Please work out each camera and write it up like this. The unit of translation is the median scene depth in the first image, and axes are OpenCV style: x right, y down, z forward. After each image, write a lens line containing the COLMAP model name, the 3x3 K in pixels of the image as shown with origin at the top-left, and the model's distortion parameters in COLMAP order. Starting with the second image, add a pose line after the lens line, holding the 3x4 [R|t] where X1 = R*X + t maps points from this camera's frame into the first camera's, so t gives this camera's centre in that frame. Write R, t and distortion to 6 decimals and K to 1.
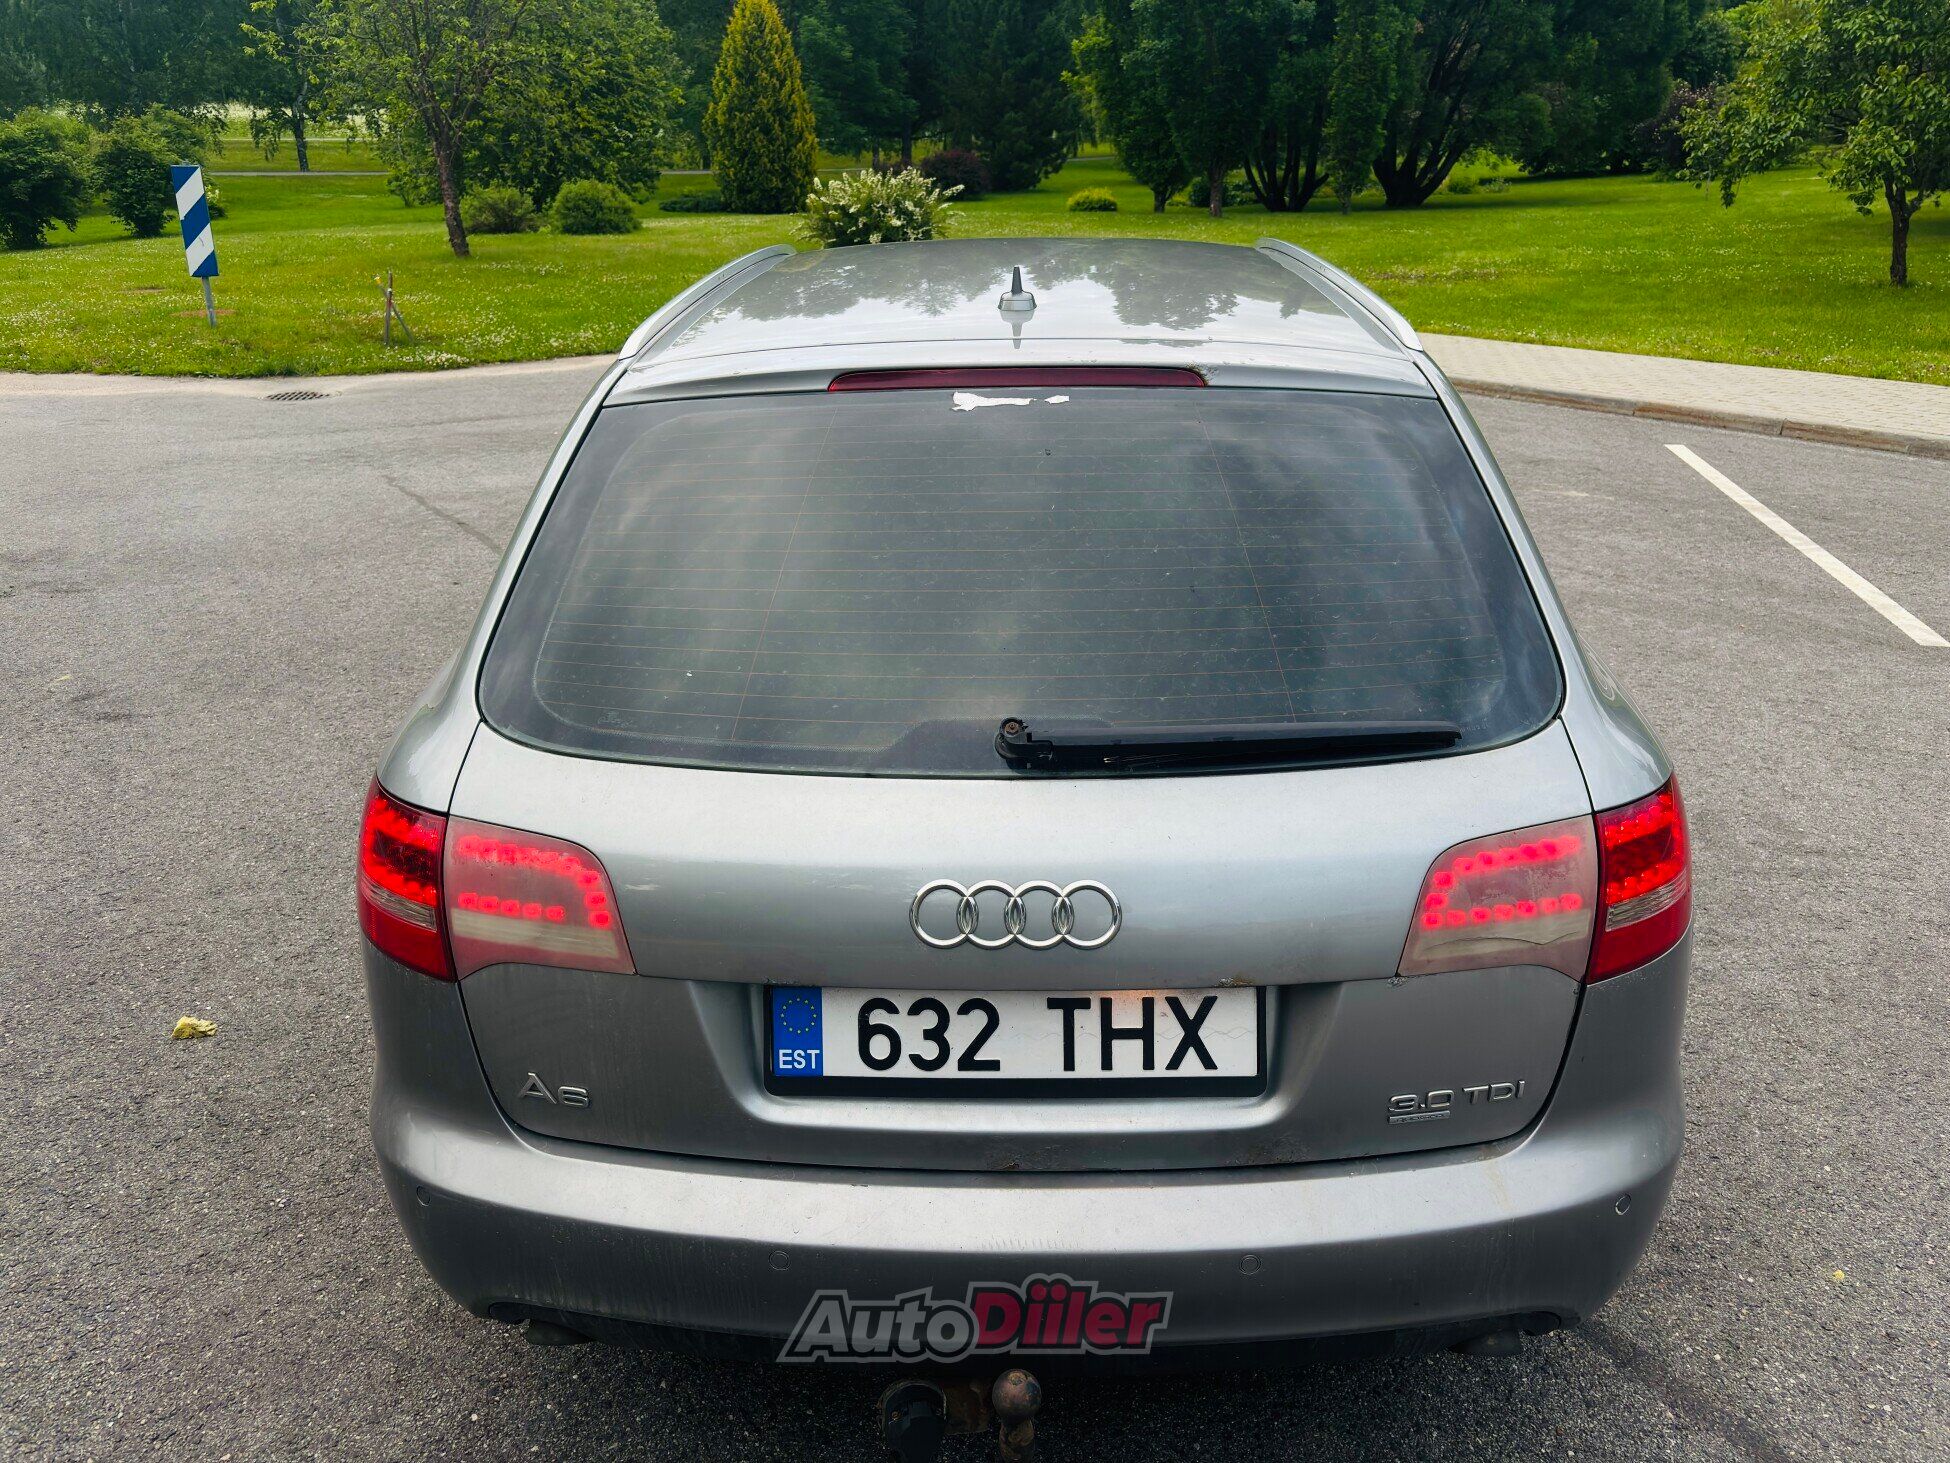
lens RADIAL K [[1477.0, 0, 973.3], [0, 1477.0, 764.4], [0, 0, 1]] dist [0.016522, 0.000566]
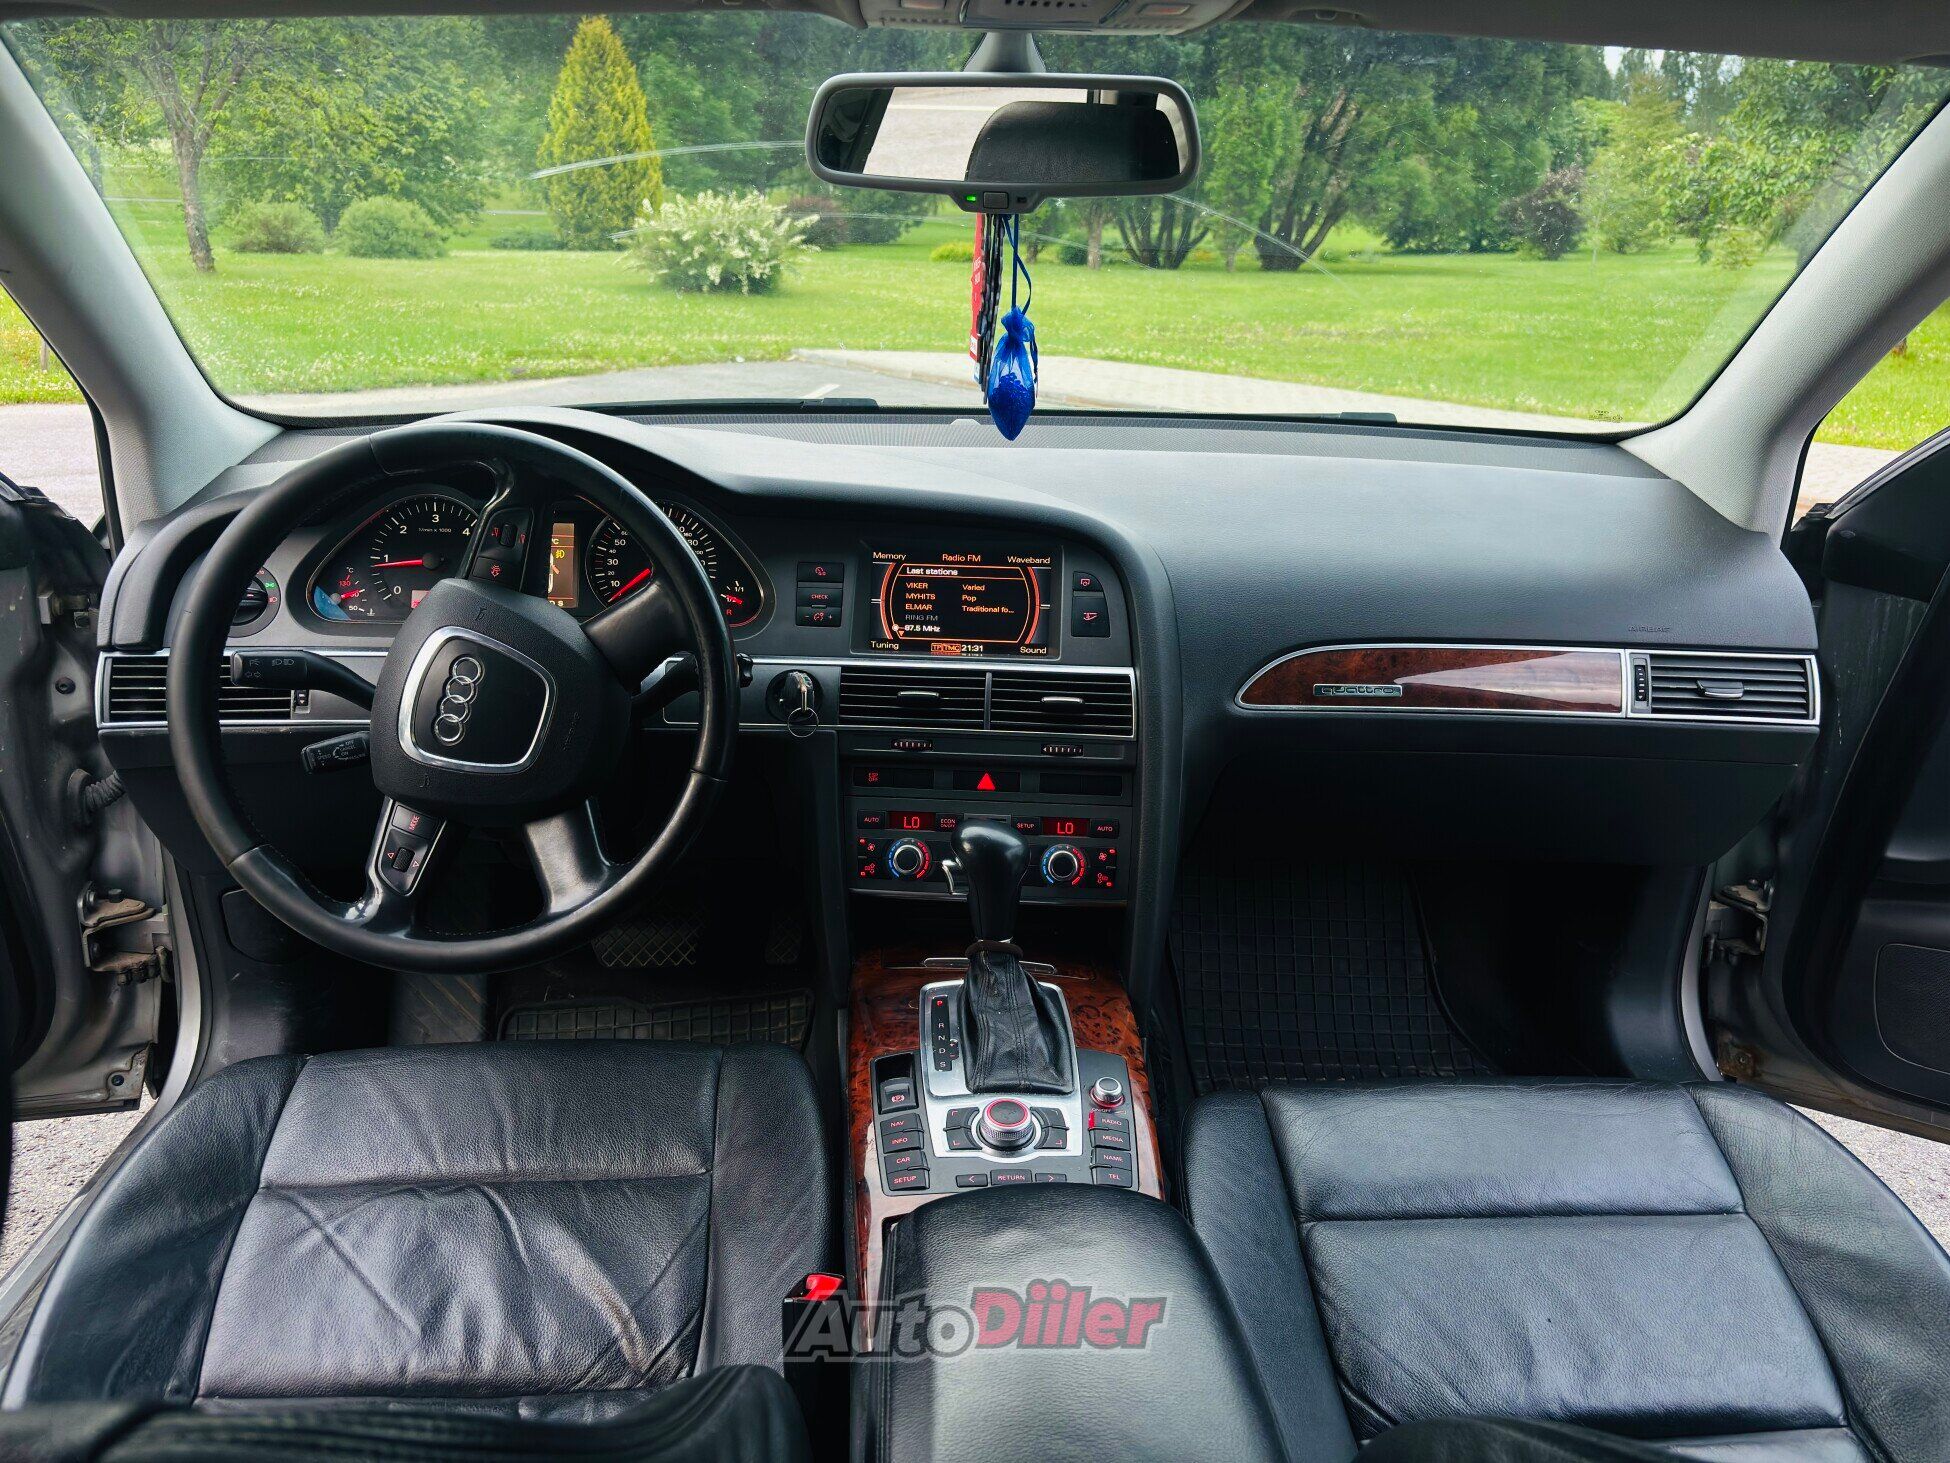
lens RADIAL K [[1478.6, 0, 975.0], [0, 1478.6, 731.5], [0, 0, 1]] dist [-0.001630, -0.001634]
pose [[0.995089, 0.006701, 0.098760, 0.001005], [-0.000931, 0.998296, -0.058350, -0.028753], [-0.098982, 0.057972, 0.993399, 0.109918]]
